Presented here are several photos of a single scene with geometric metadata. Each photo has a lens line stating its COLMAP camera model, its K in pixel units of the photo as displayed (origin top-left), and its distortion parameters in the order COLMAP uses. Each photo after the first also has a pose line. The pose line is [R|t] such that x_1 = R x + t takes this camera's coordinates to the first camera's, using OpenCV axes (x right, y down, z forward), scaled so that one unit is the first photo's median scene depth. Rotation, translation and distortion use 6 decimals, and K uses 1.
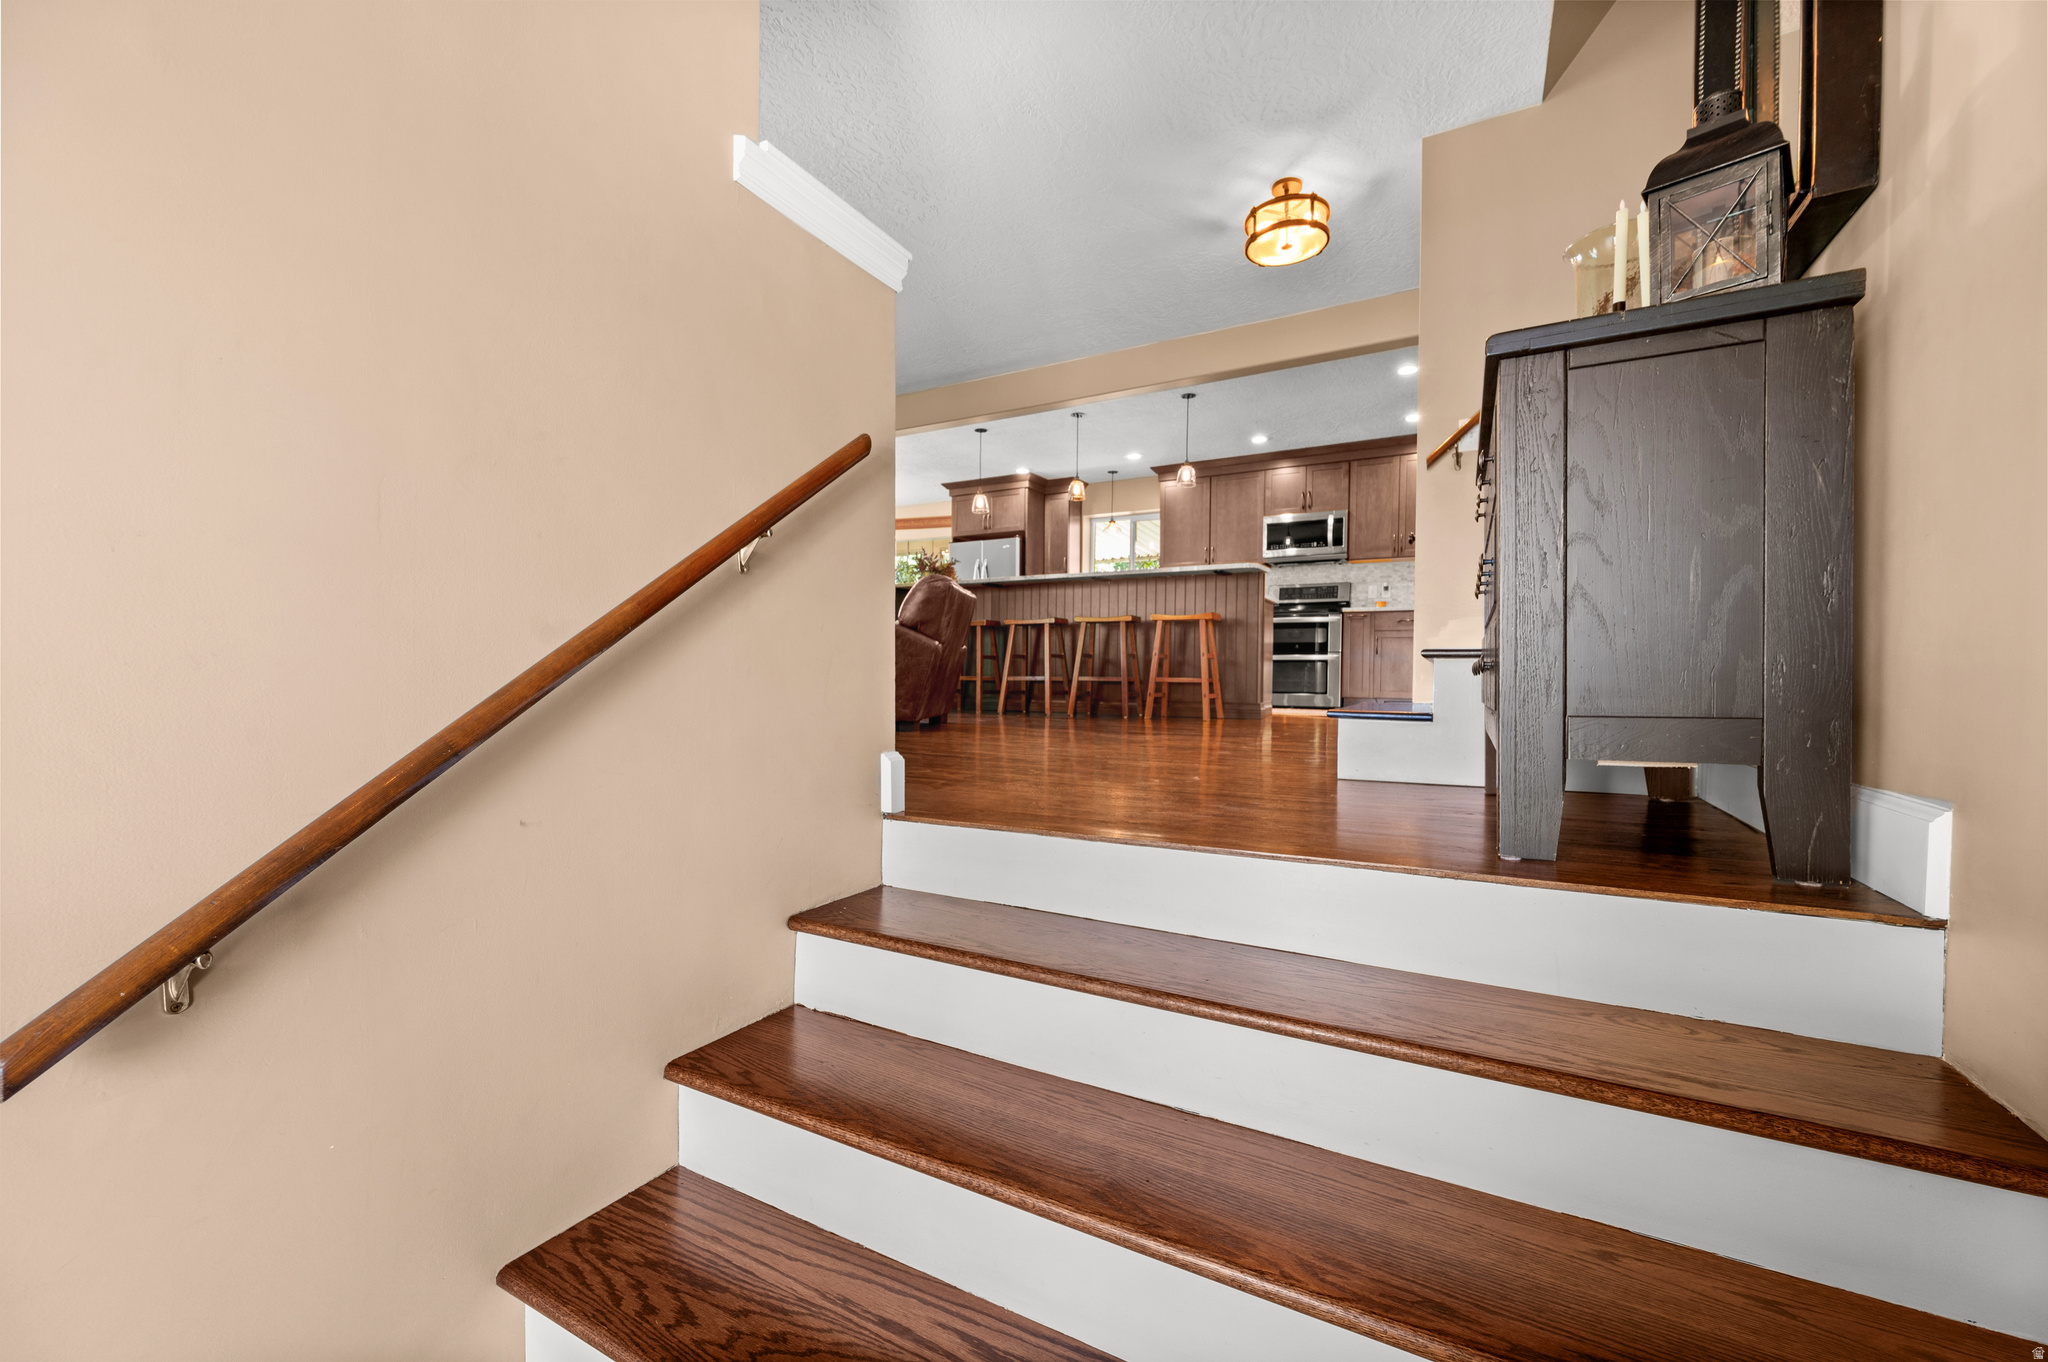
lens RADIAL K [[808.1, 0, 1021.6], [0, 808.1, 682.0], [0, 0, 1]] dist [0.004423, 0.000114]
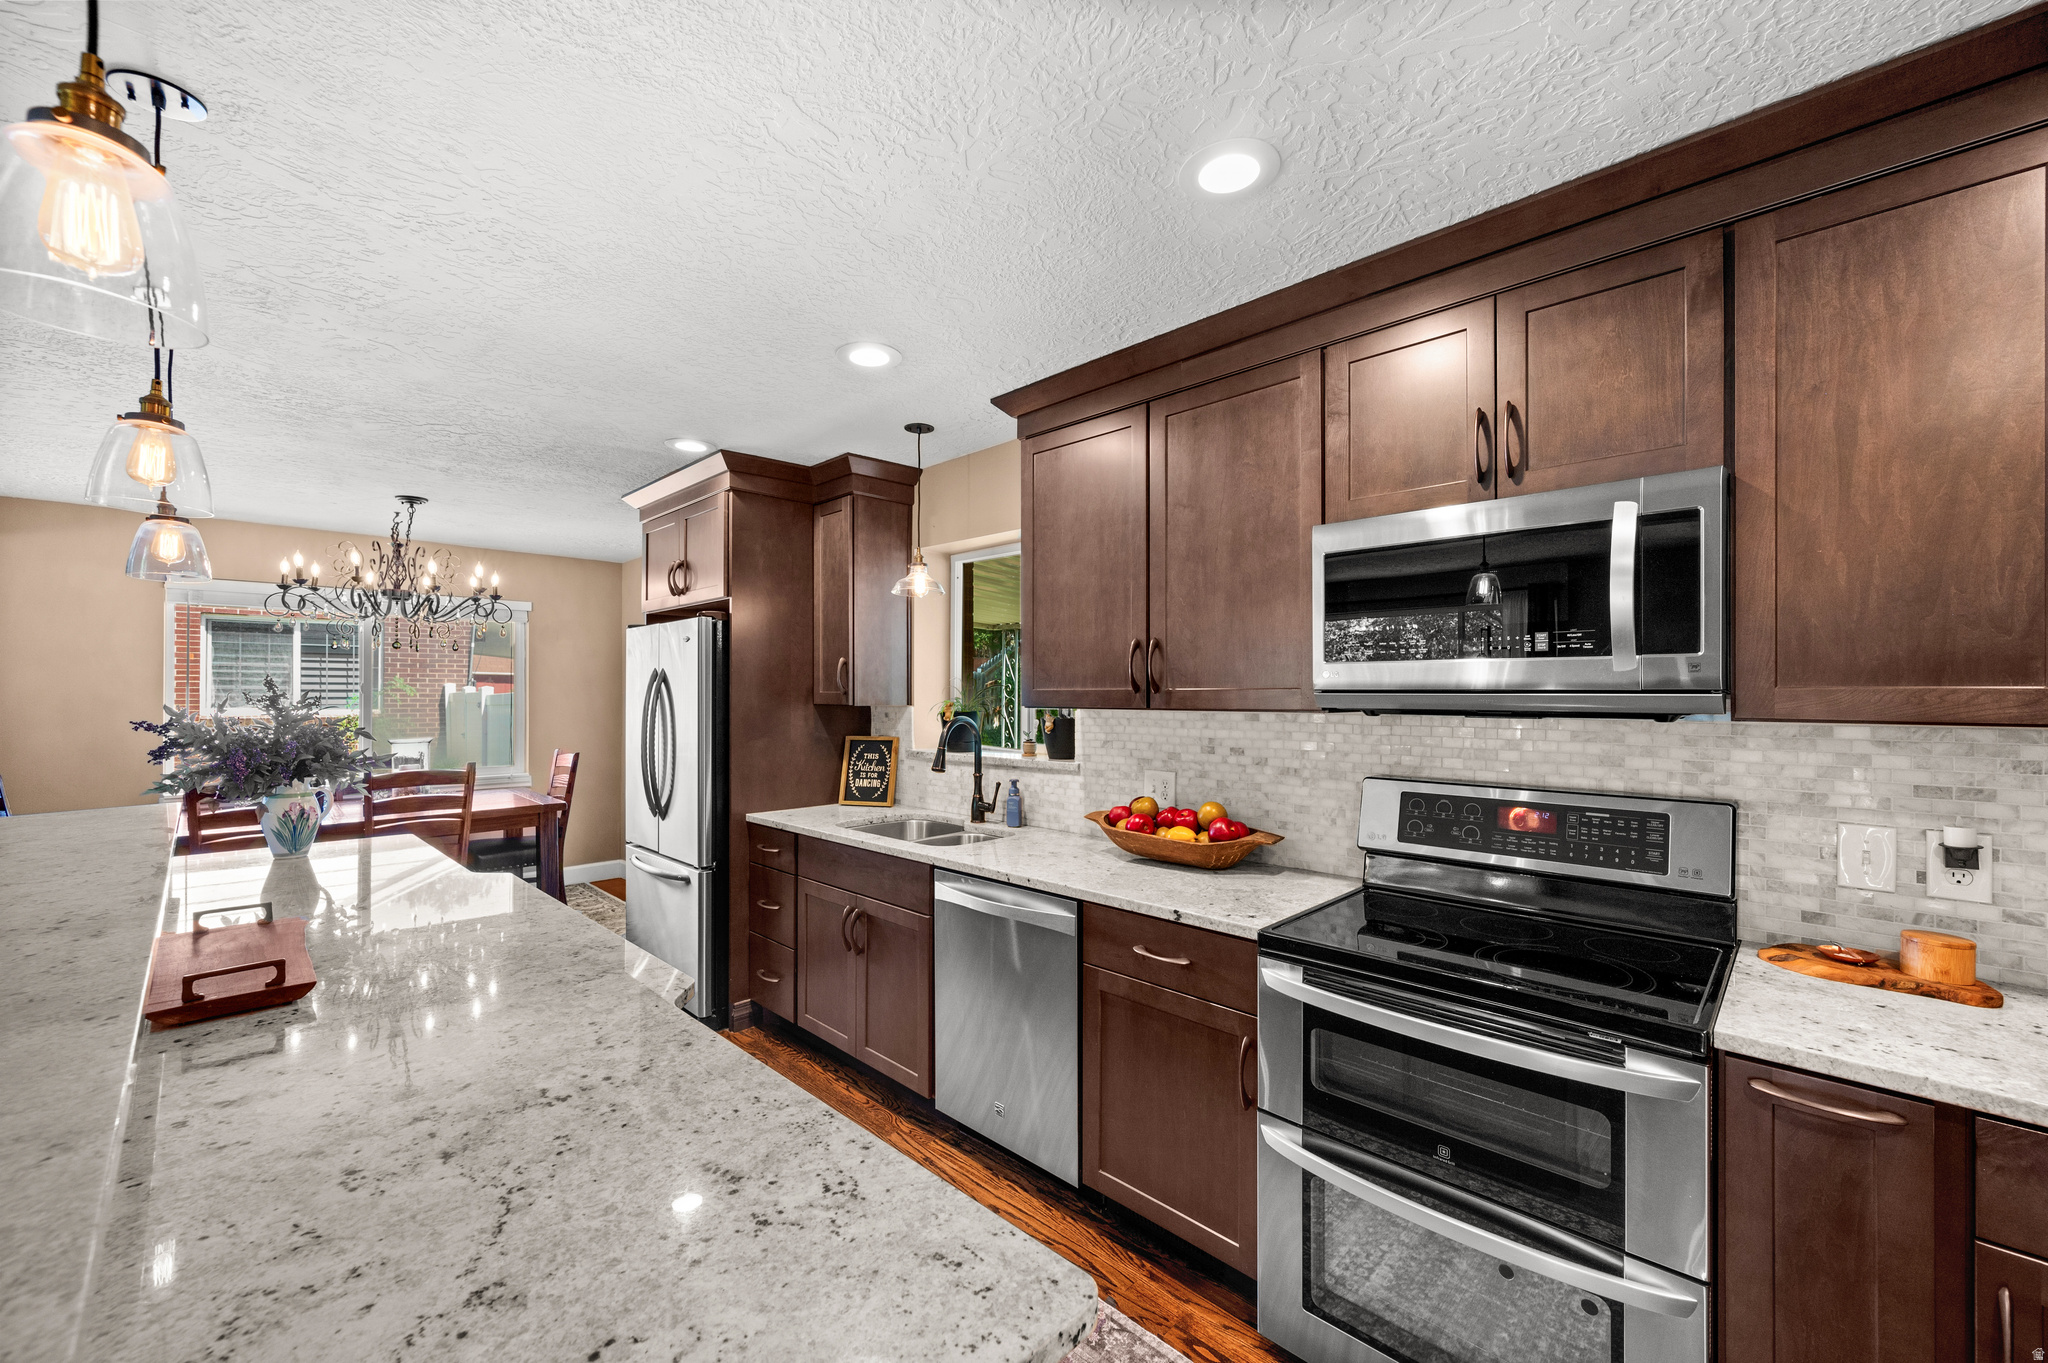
lens RADIAL K [[808.1, 0, 1026.2], [0, 808.1, 680.8], [0, 0, 1]] dist [0.004423, 0.000114]
pose [[0.962399, -0.006491, -0.271561, 0.286190], [-0.000300, 0.999688, -0.024958, -0.152466], [0.271639, 0.024101, 0.962097, 0.747188]]
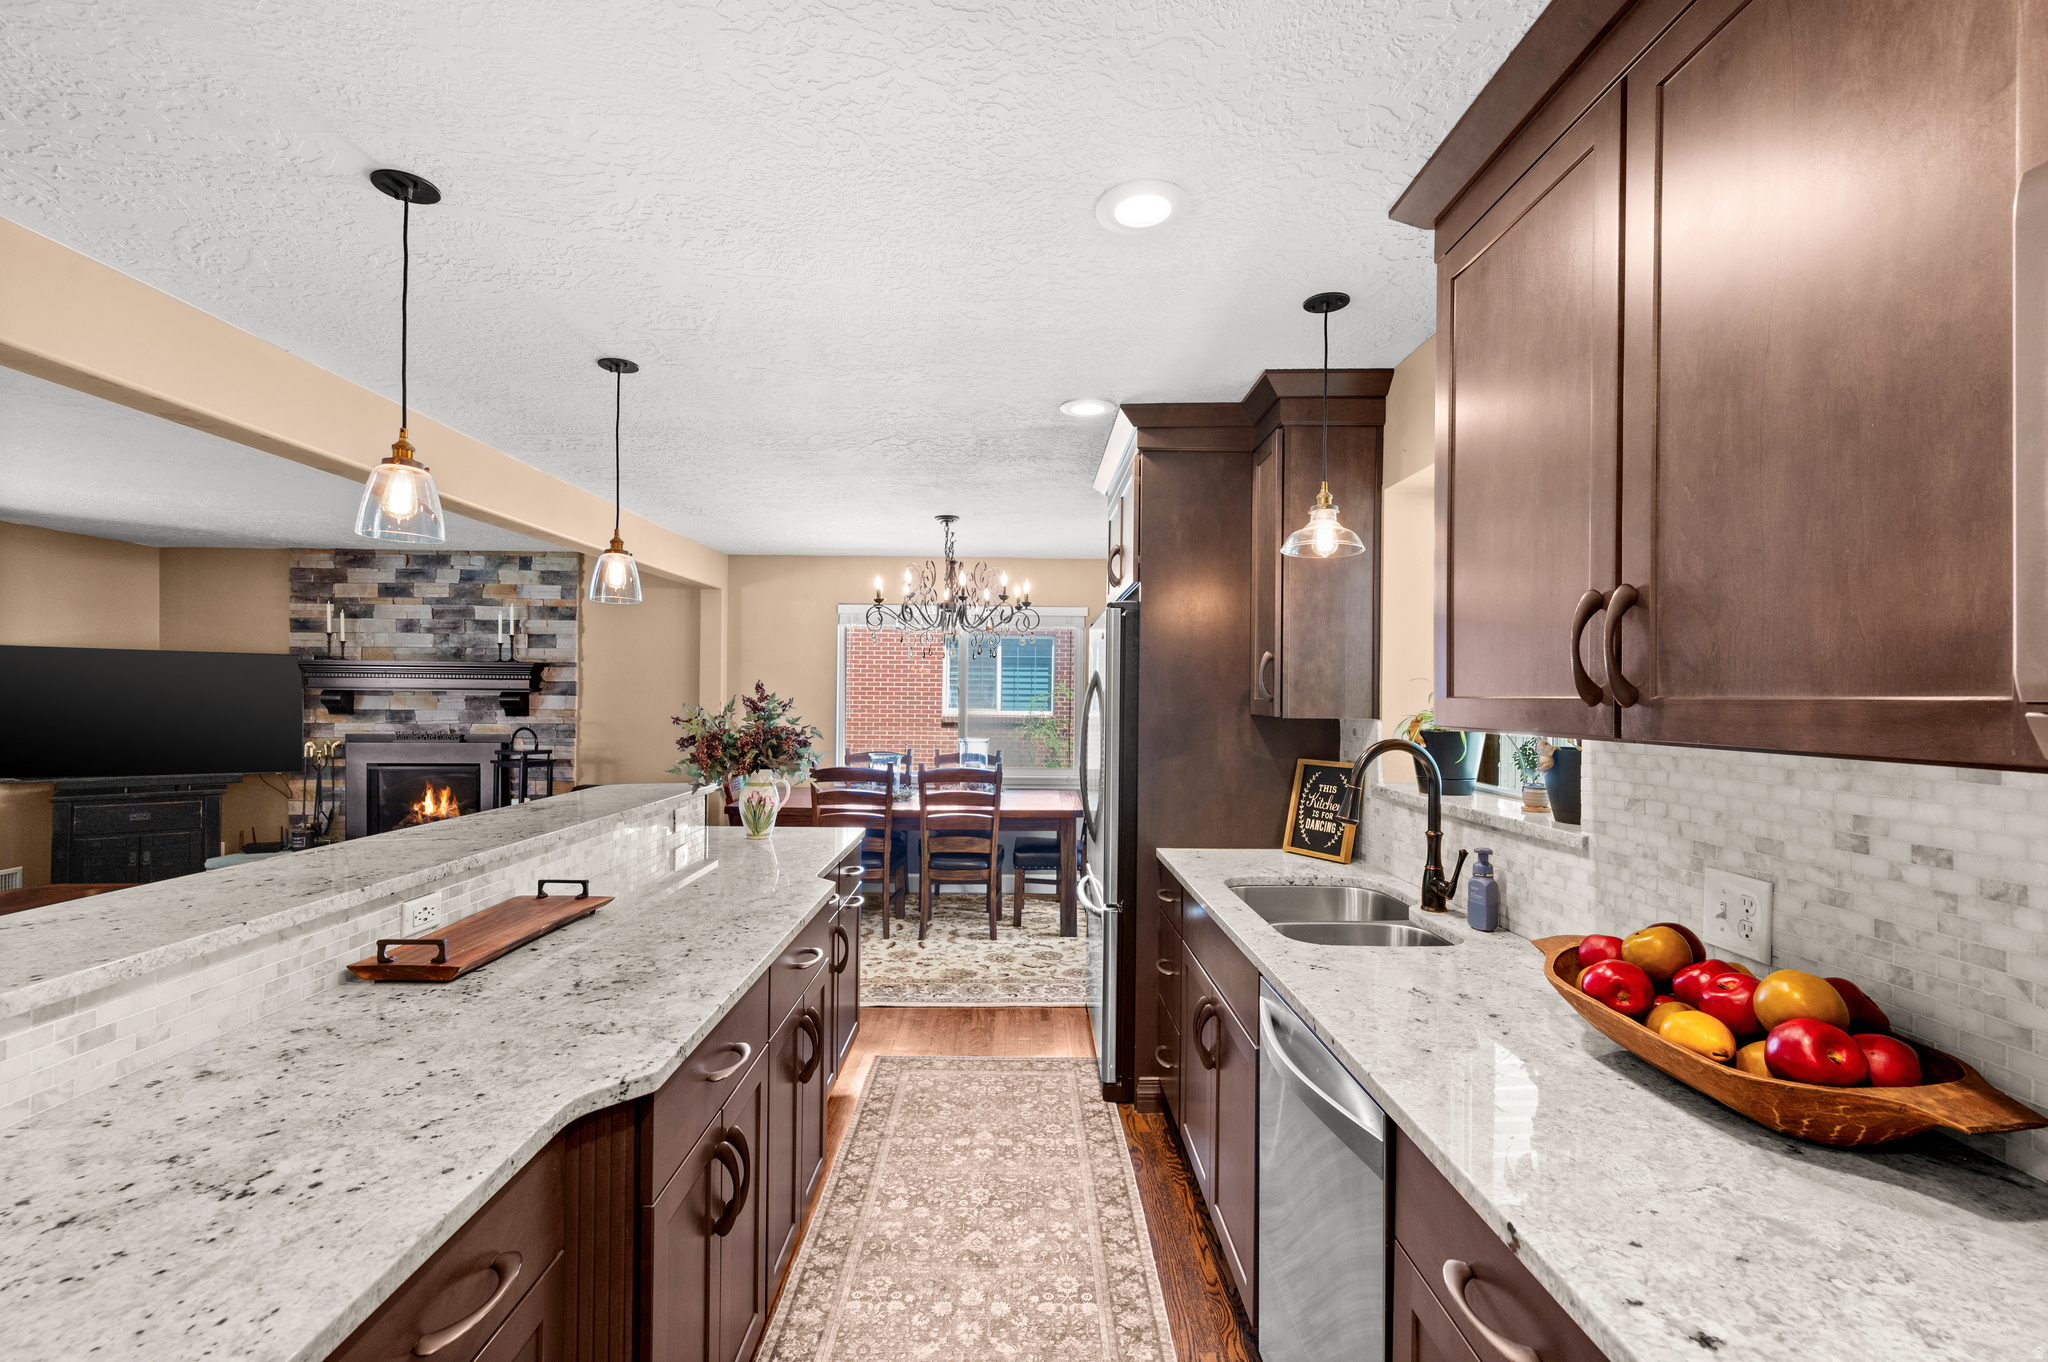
lens RADIAL K [[882.8, 0, 1024.7], [0, 882.8, 690.4], [0, 0, 1]] dist [0.001133, 0.000058]
pose [[0.492746, -0.003790, -0.870165, 0.332856], [-0.015987, 0.999782, -0.013407, -0.154506], [0.870026, 0.020518, 0.492578, 0.895580]]
